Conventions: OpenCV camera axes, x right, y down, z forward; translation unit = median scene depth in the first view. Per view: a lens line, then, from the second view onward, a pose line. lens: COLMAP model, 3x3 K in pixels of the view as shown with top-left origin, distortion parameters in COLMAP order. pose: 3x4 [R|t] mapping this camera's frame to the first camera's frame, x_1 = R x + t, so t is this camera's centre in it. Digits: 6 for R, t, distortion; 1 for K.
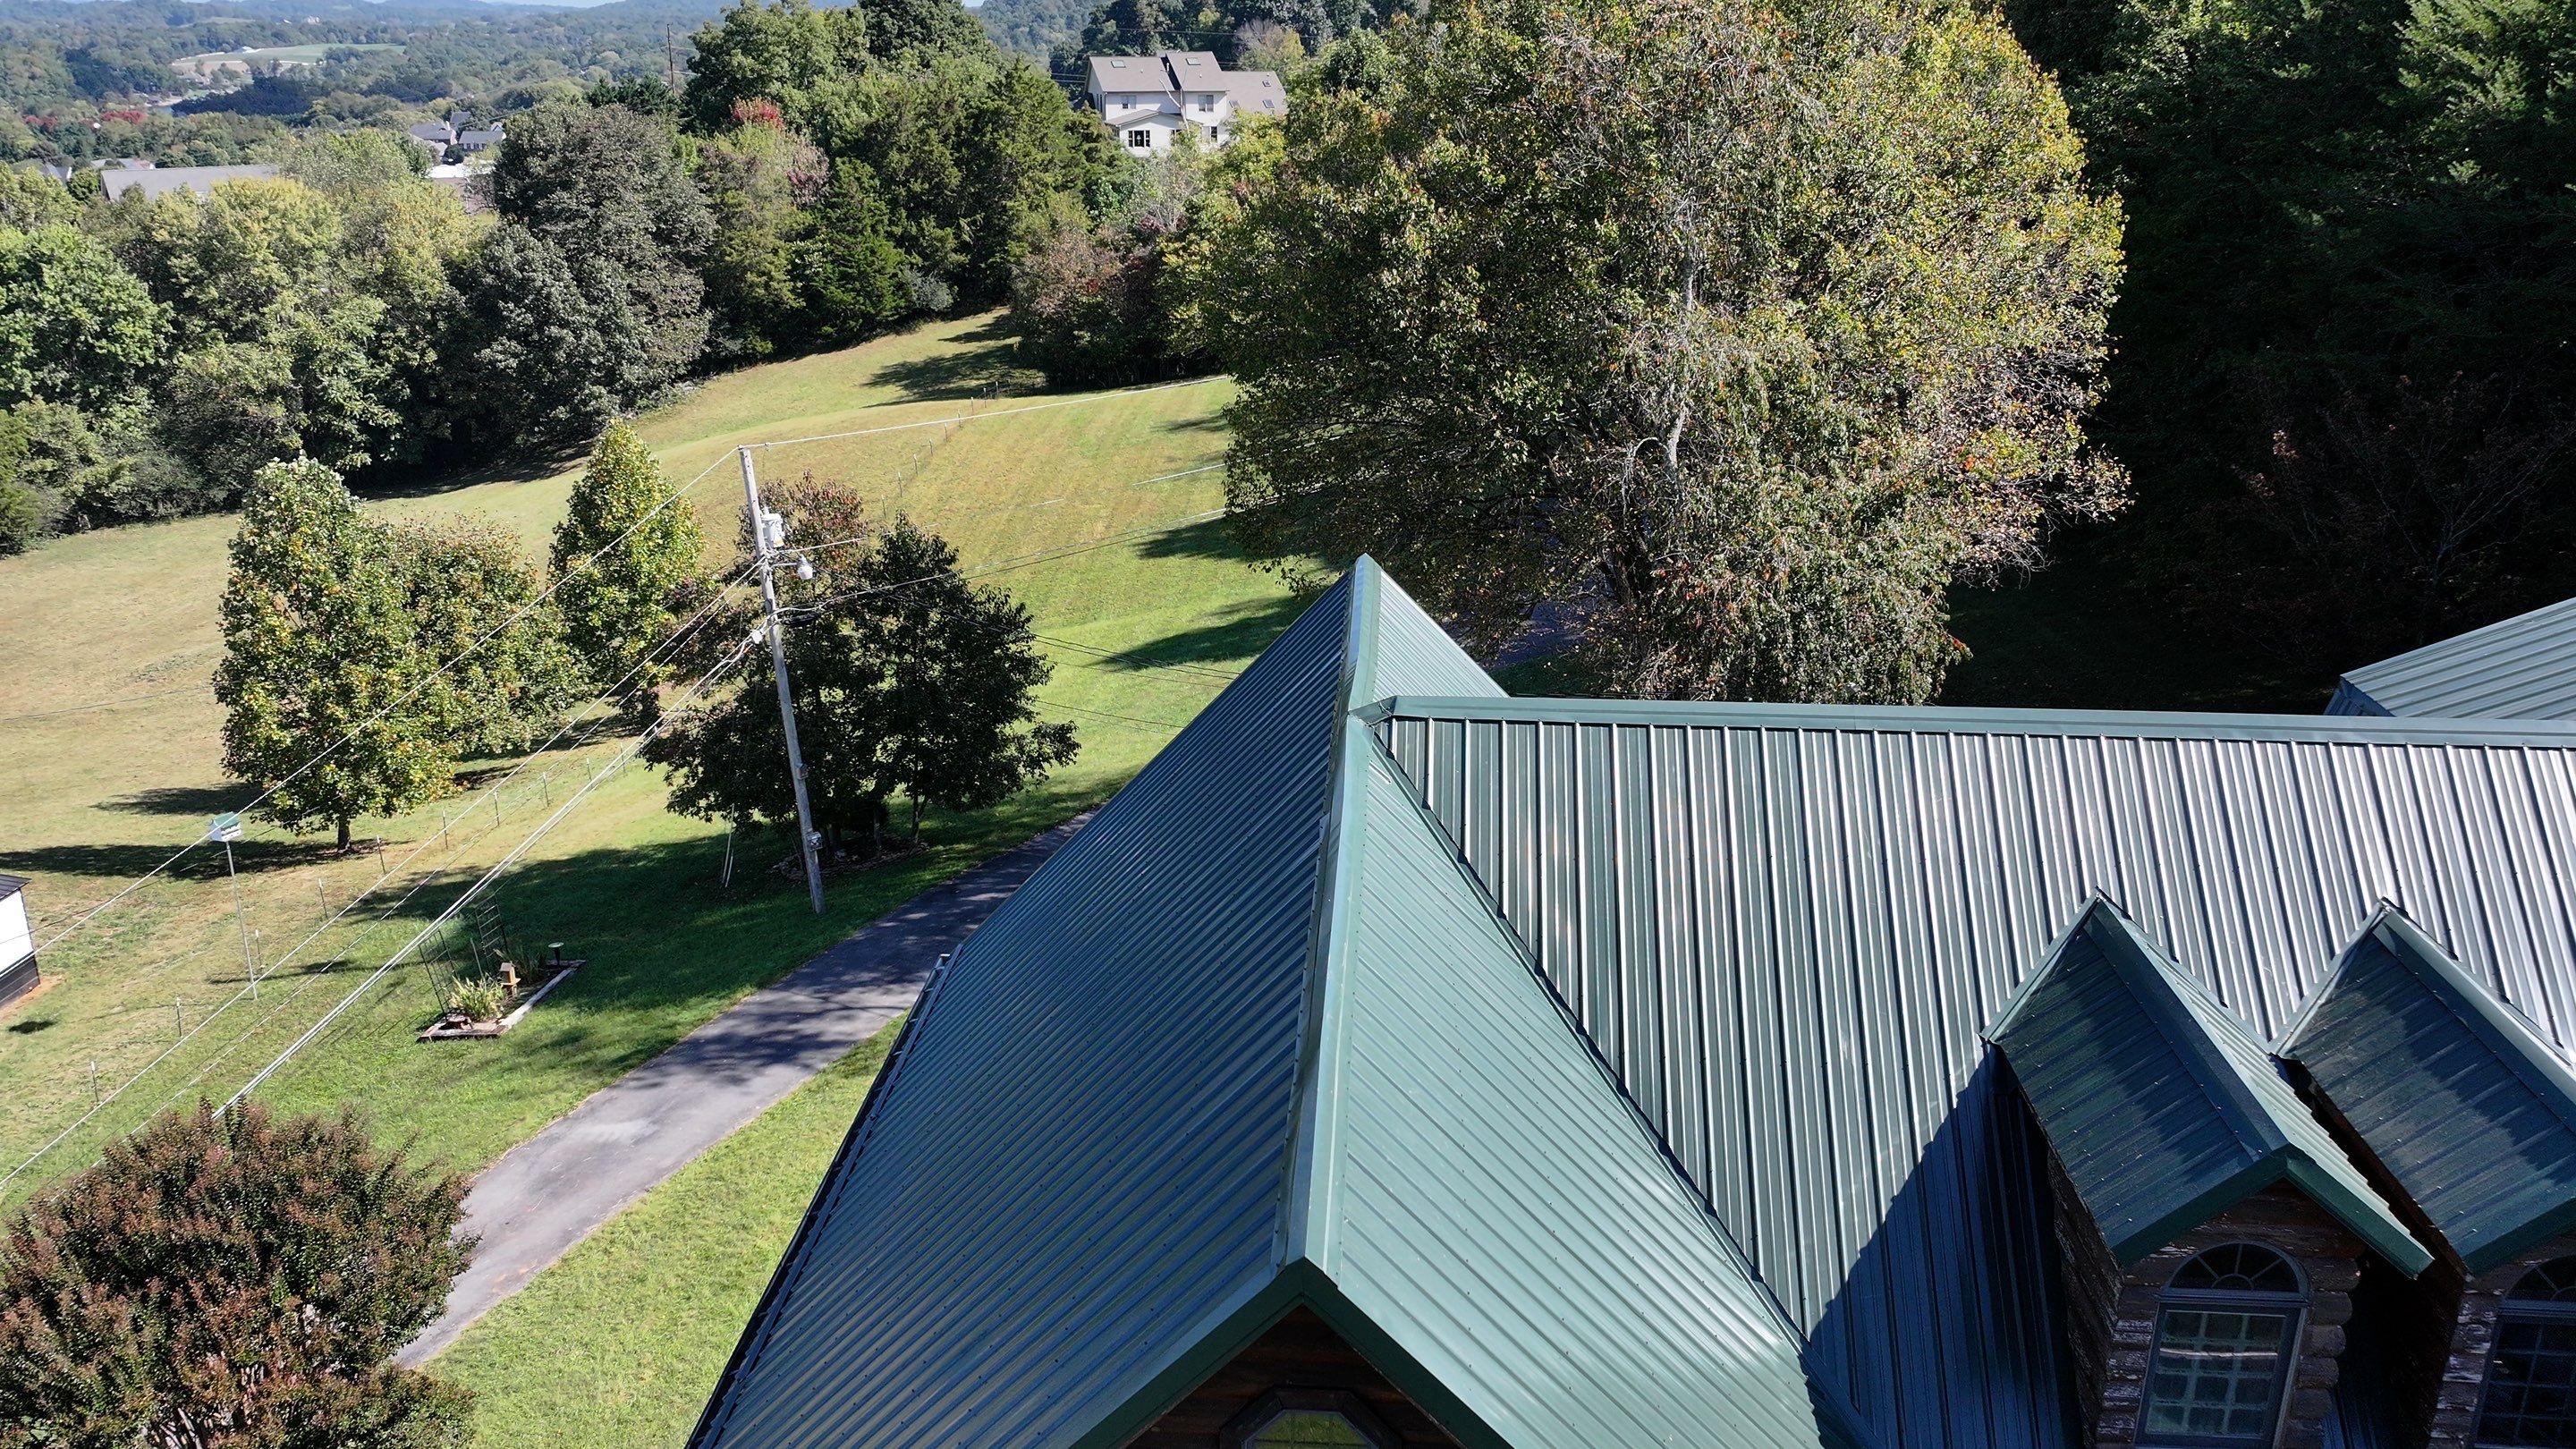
lens RADIAL K [[2085.1, 0, 1294.2], [0, 2085.1, 732.2], [0, 0, 1]] dist [0.003276, 0.001794]
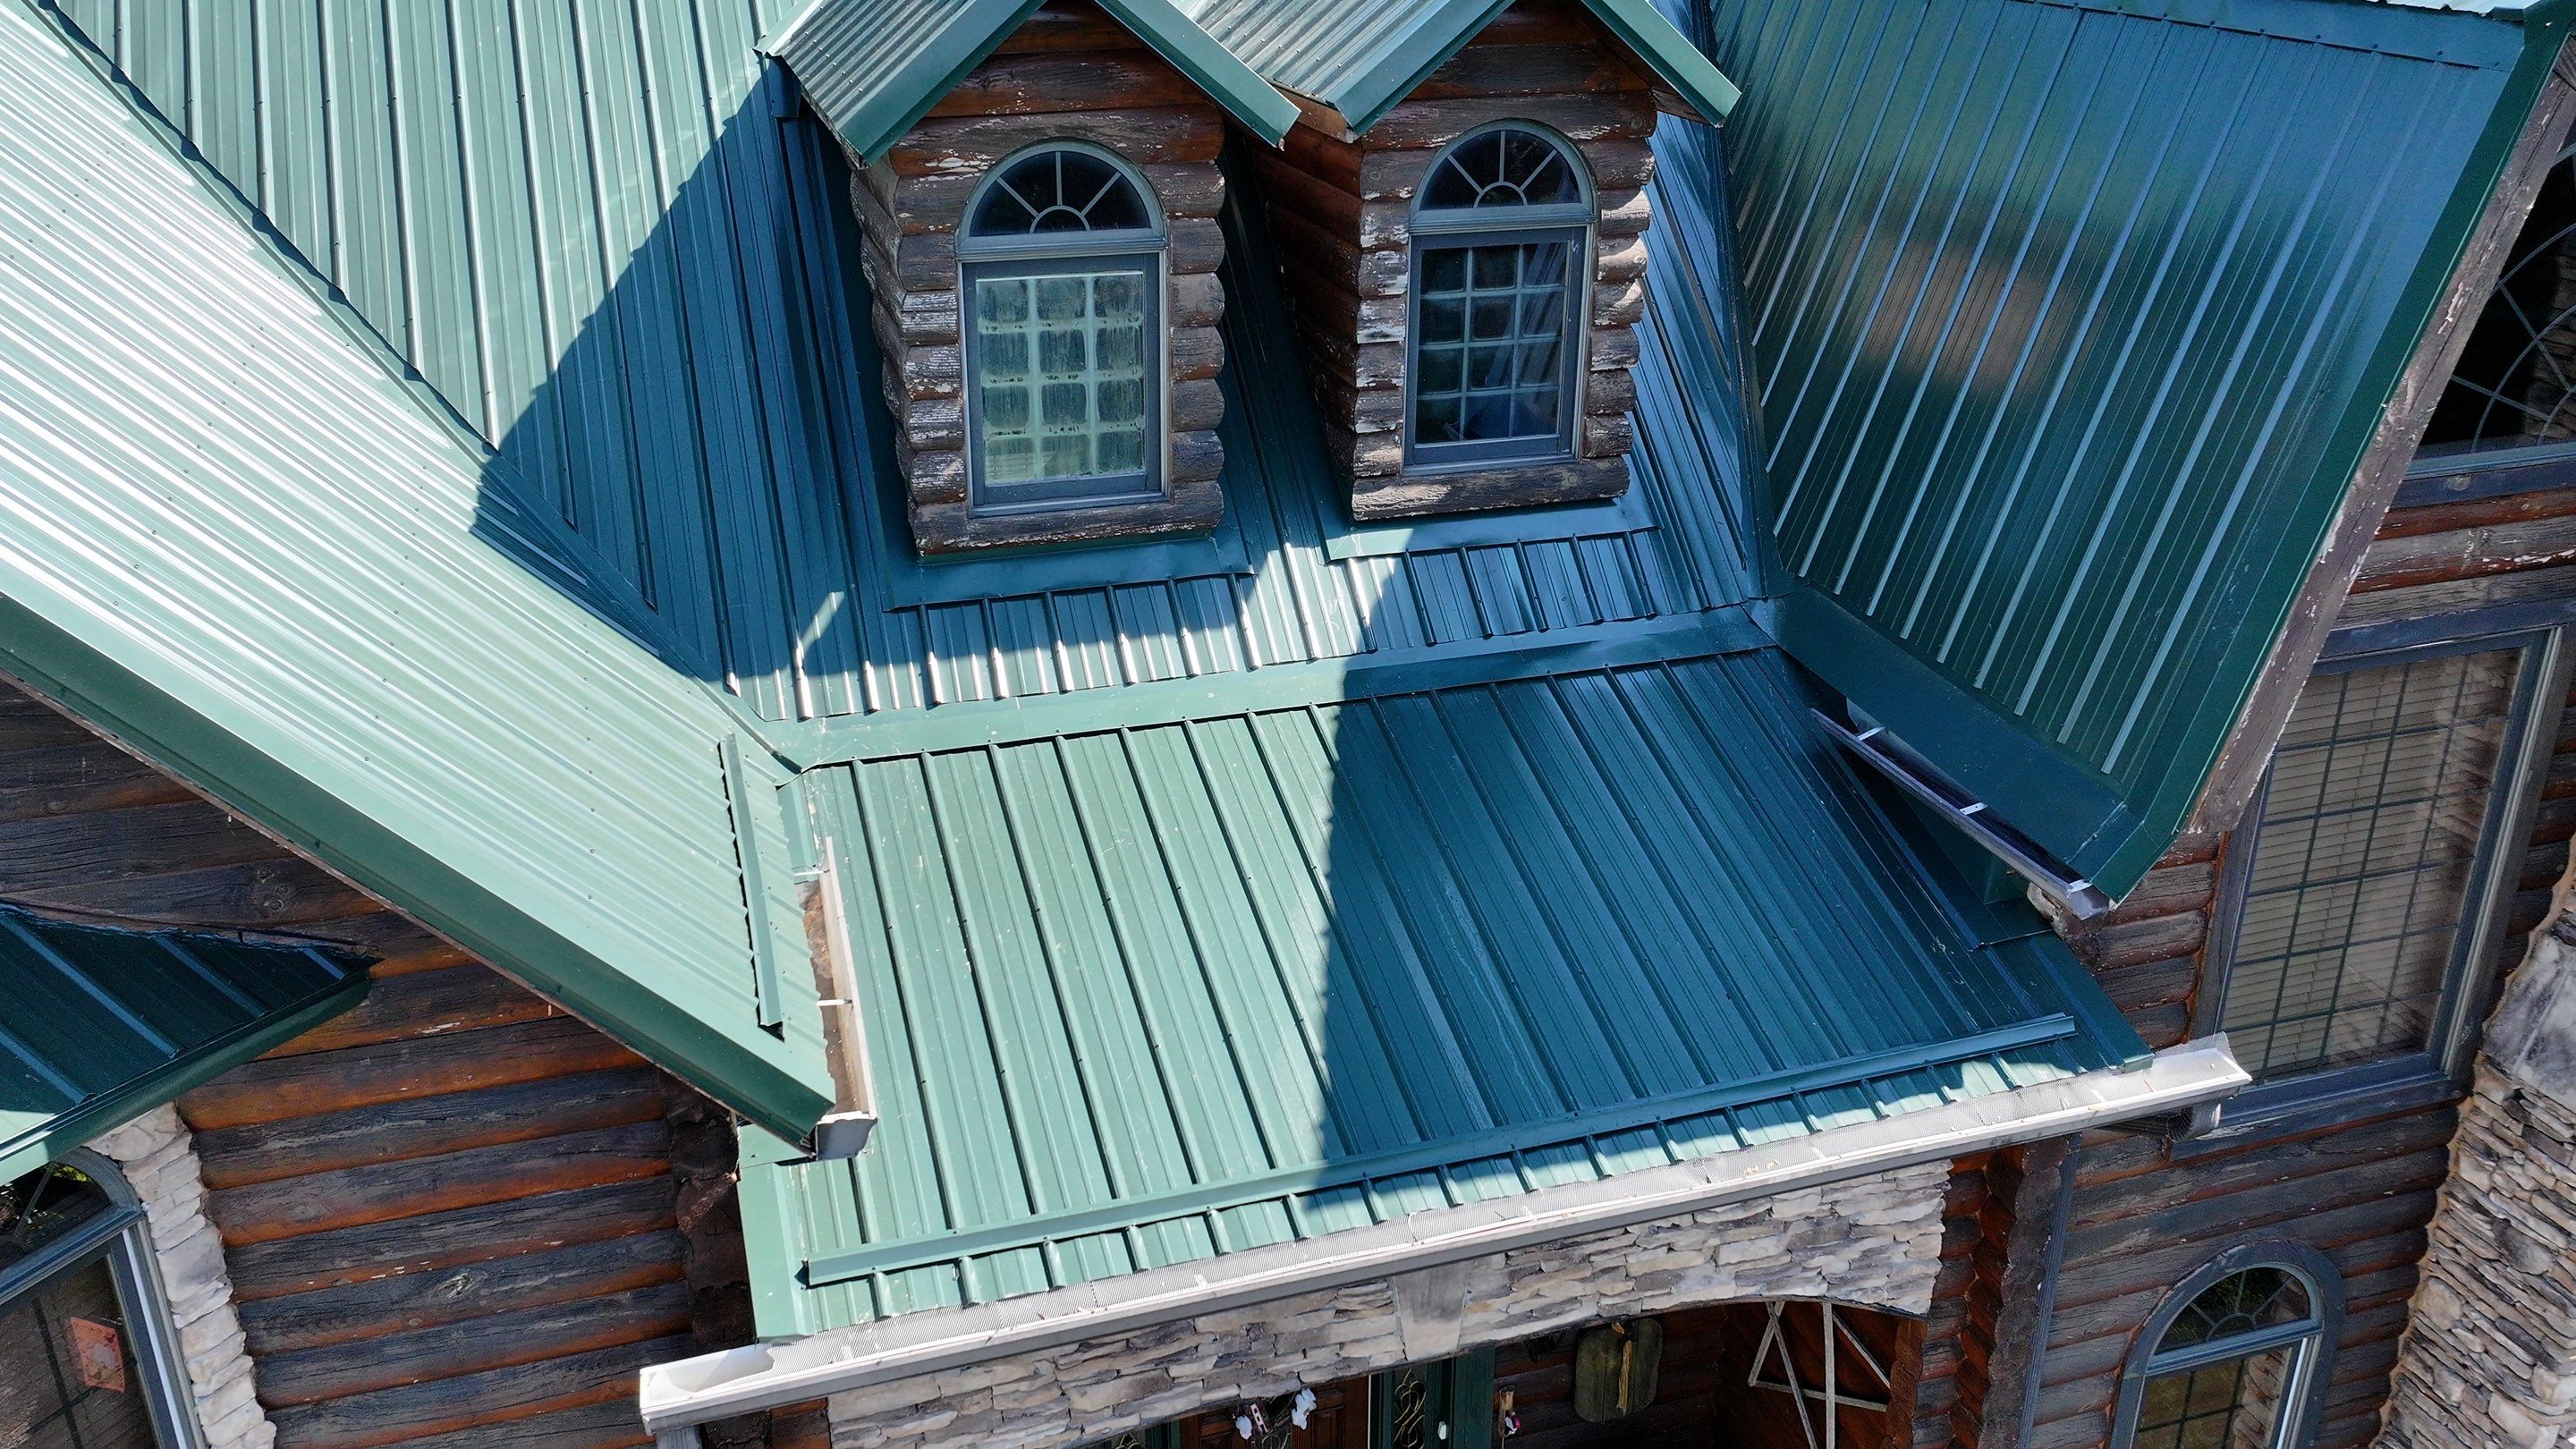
lens RADIAL K [[2085.1, 0, 1288.6], [0, 2085.1, 723.5], [0, 0, 1]] dist [0.003276, 0.001794]
pose [[0.933713, -0.146235, 0.326794, 0.233313], [0.117549, 0.987395, 0.105983, 0.311707], [-0.338174, -0.060544, 0.939134, 0.274362]]
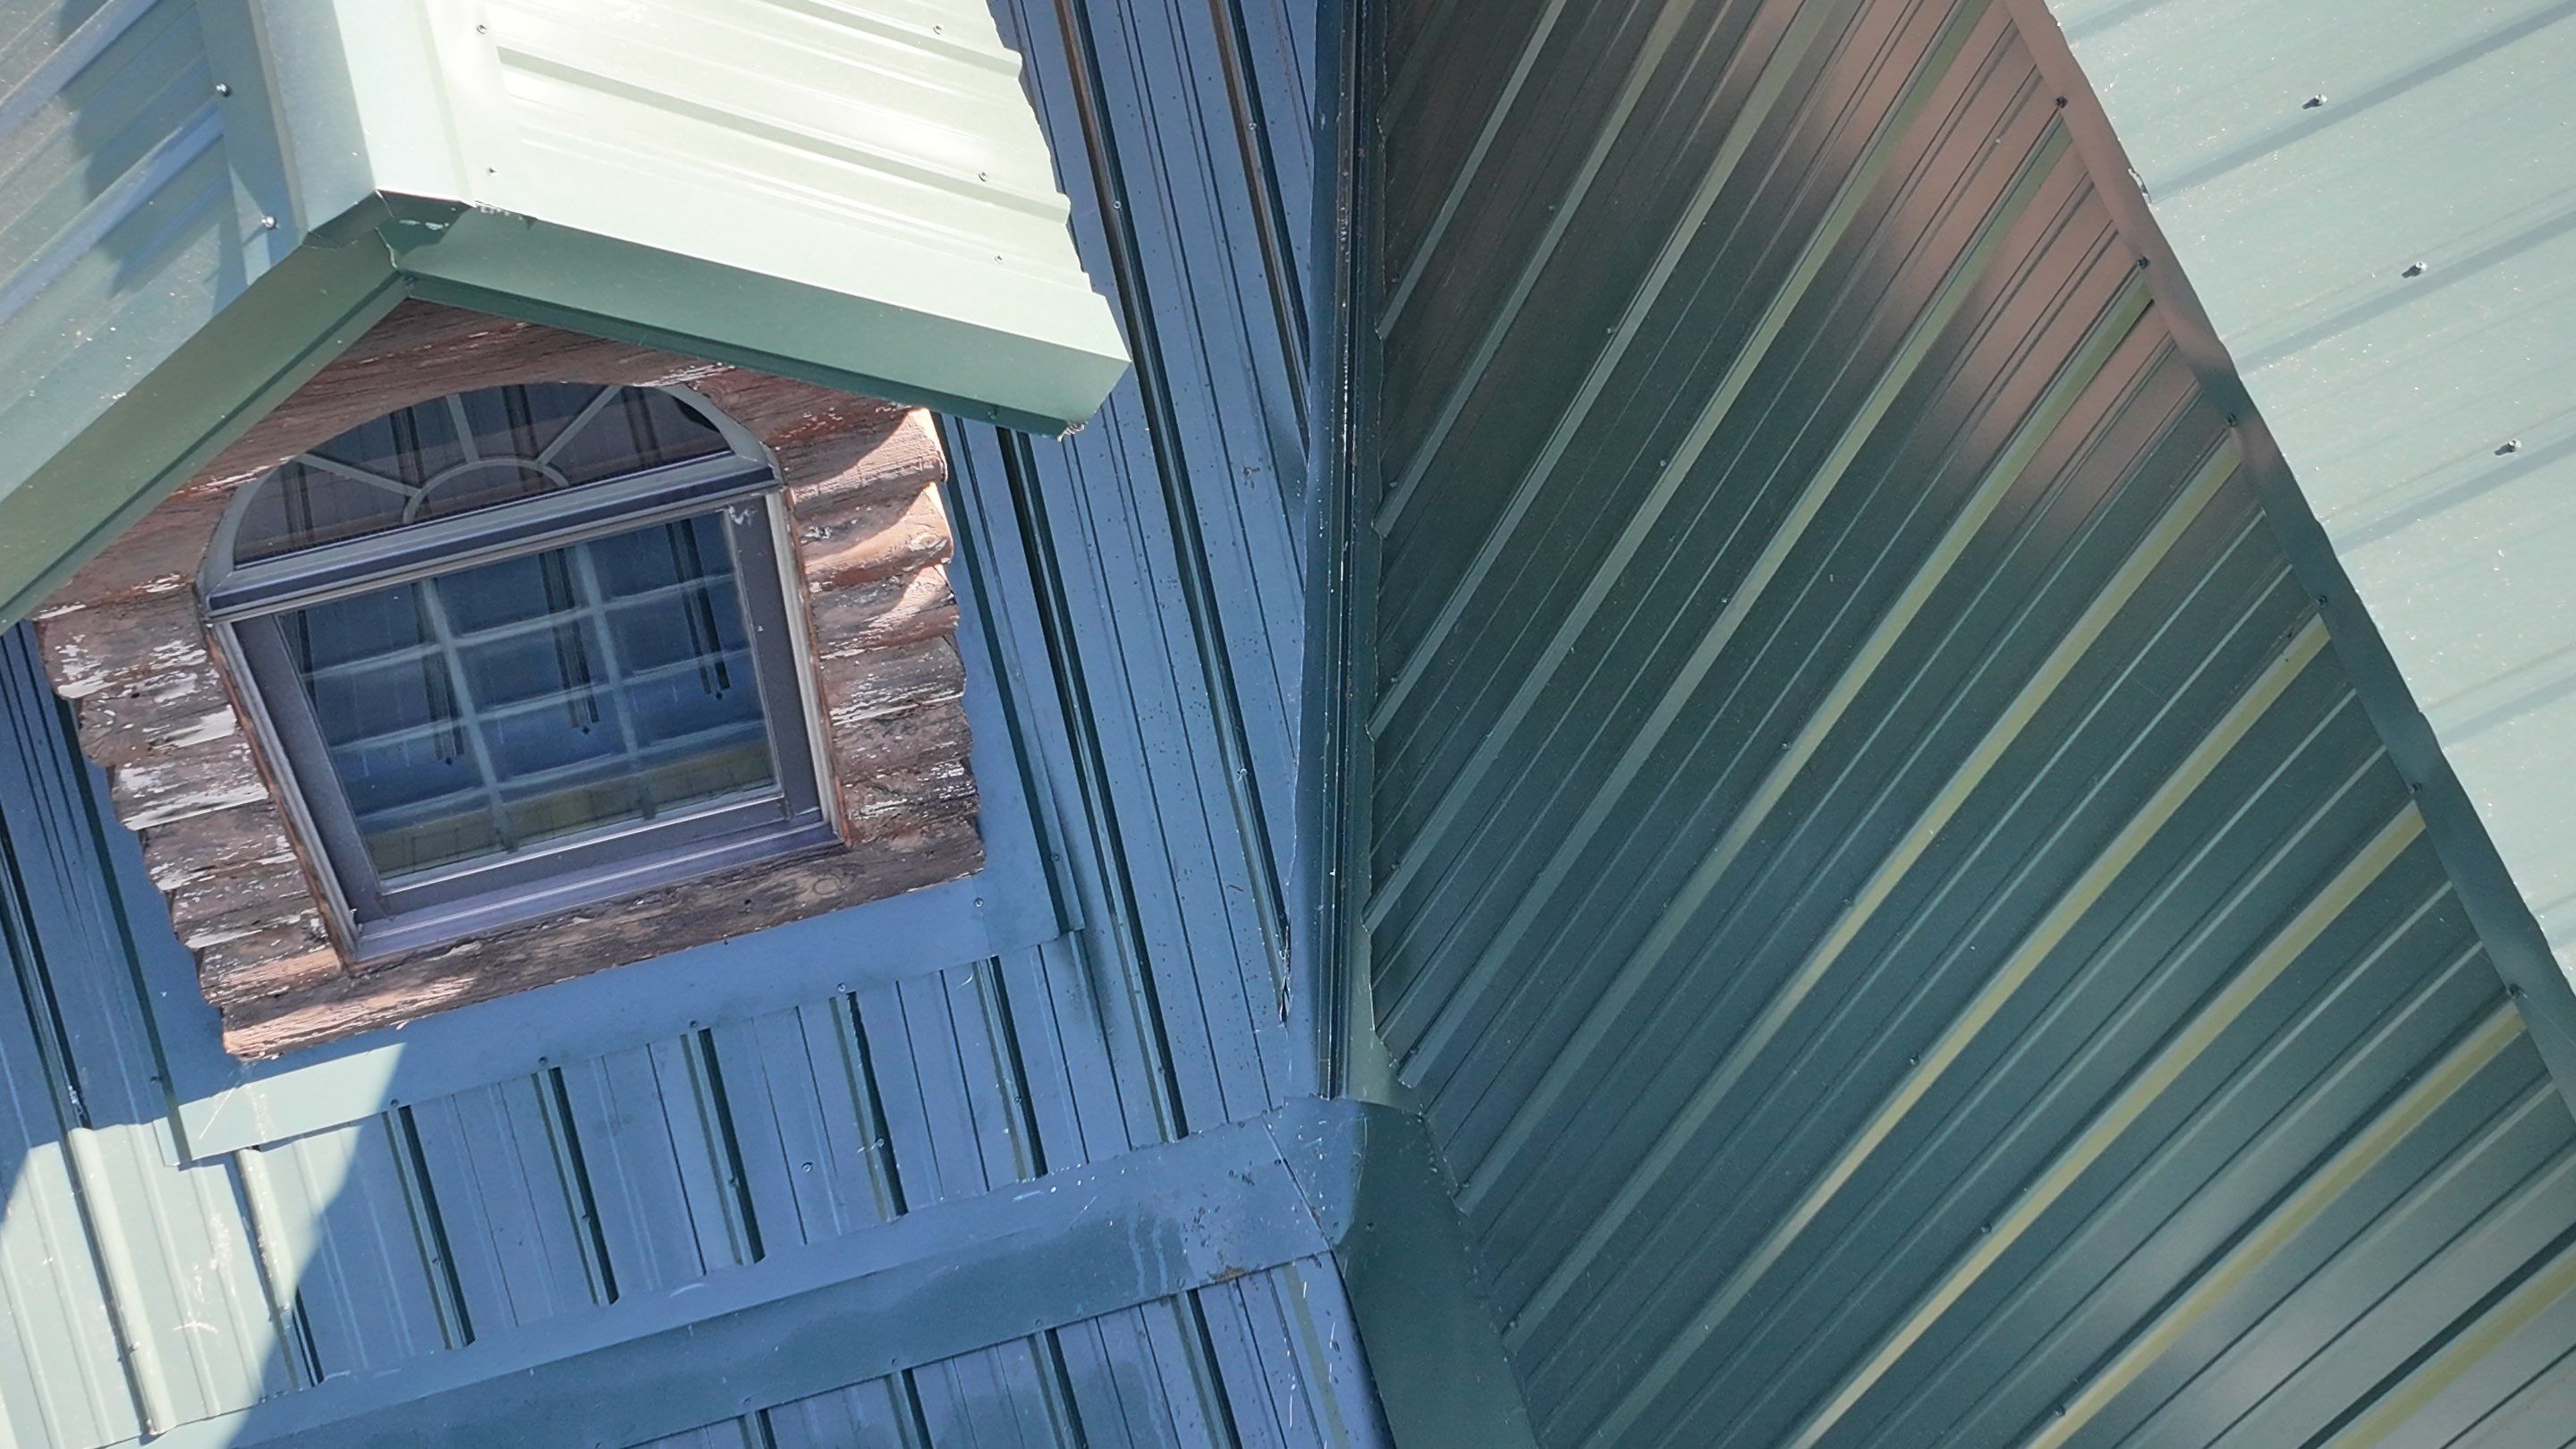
lens RADIAL K [[3819.0, 0, 1290.9], [0, 3819.0, 723.7], [0, 0, 1]] dist [0.044114, 0.000000]
pose [[0.936459, -0.298141, 0.184814, 0.518847], [0.111135, 0.751901, 0.649841, -0.001547], [-0.332706, -0.588010, 0.737259, 0.515165]]
